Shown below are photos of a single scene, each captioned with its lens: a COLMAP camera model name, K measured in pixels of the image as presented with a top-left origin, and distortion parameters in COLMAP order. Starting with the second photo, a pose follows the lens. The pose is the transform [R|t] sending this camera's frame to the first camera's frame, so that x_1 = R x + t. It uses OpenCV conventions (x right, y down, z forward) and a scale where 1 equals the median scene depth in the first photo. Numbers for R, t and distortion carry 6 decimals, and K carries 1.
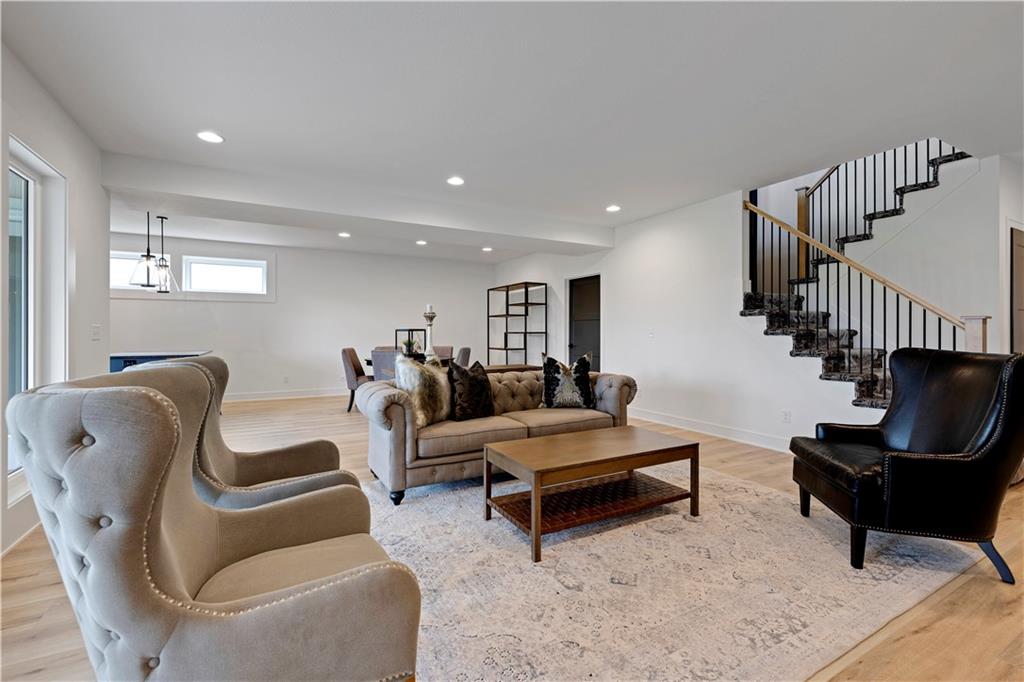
lens RADIAL K [[440.5, 0, 512.1], [0, 440.5, 333.7], [0, 0, 1]] dist [0.001992, -0.002910]
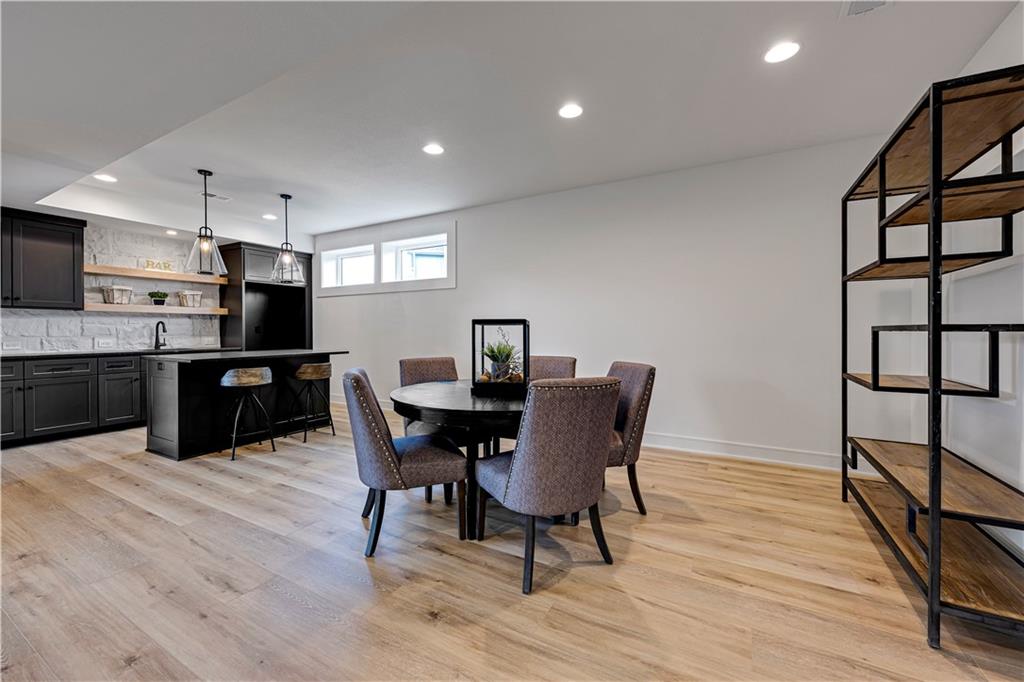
lens RADIAL K [[412.1, 0, 508.2], [0, 412.1, 333.1], [0, 0, 1]] dist [0.000984, 0.000028]
pose [[0.527516, 0.007516, -0.849512, 0.100880], [-0.002269, 0.999970, 0.007438, -0.001464], [0.849542, -0.001996, 0.527517, 0.784967]]
